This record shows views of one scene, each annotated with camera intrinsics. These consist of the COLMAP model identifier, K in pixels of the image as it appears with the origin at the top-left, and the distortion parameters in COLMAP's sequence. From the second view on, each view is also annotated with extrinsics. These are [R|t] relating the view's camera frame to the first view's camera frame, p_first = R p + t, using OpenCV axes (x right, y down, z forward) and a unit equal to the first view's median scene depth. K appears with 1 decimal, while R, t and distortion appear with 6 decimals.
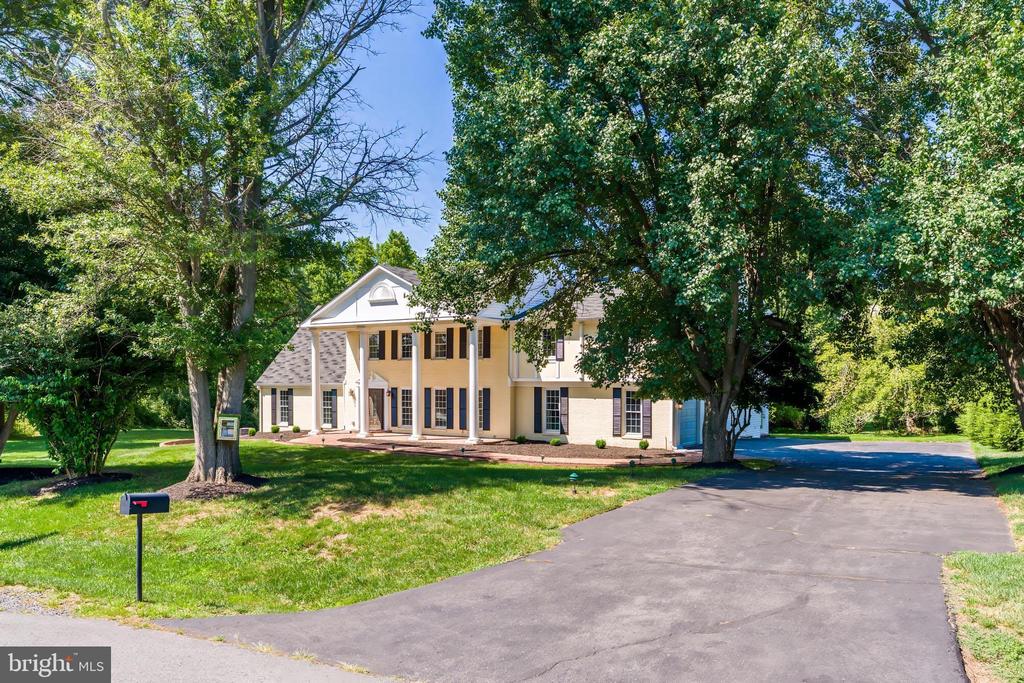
lens RADIAL K [[960.8, 0, 515.6], [0, 960.8, 379.5], [0, 0, 1]] dist [0.005768, 0.004744]
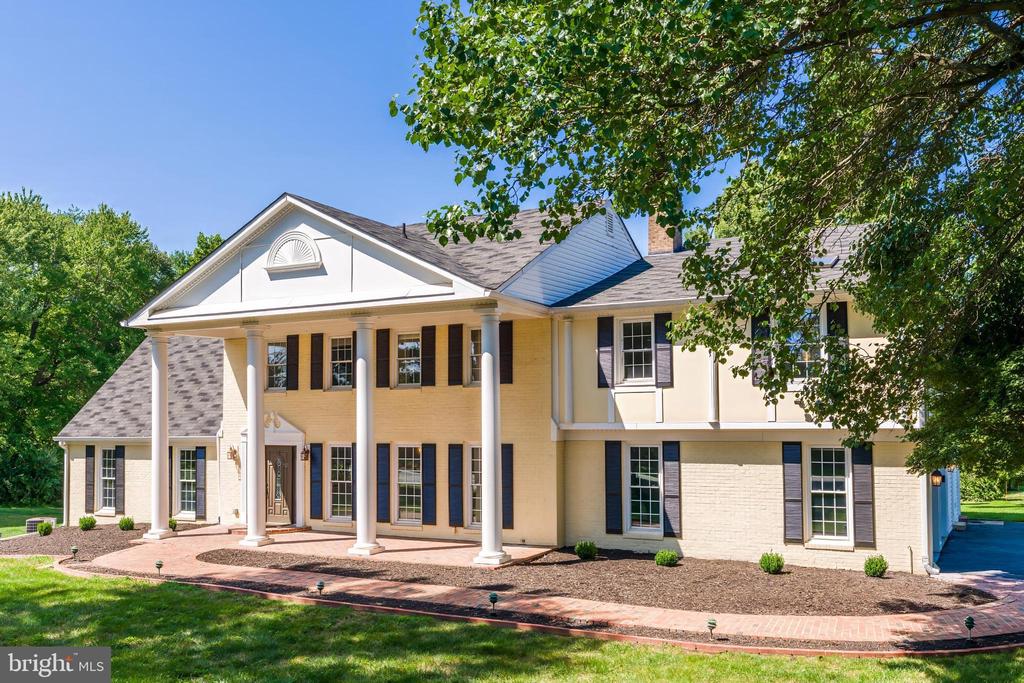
lens RADIAL K [[960.8, 0, 515.6], [0, 960.8, 379.5], [0, 0, 1]] dist [0.005768, 0.004744]
pose [[0.995258, -0.004444, 0.097174, -0.070036], [0.008895, 0.998929, -0.045417, -0.001558], [-0.096868, 0.046066, 0.994231, 0.475855]]
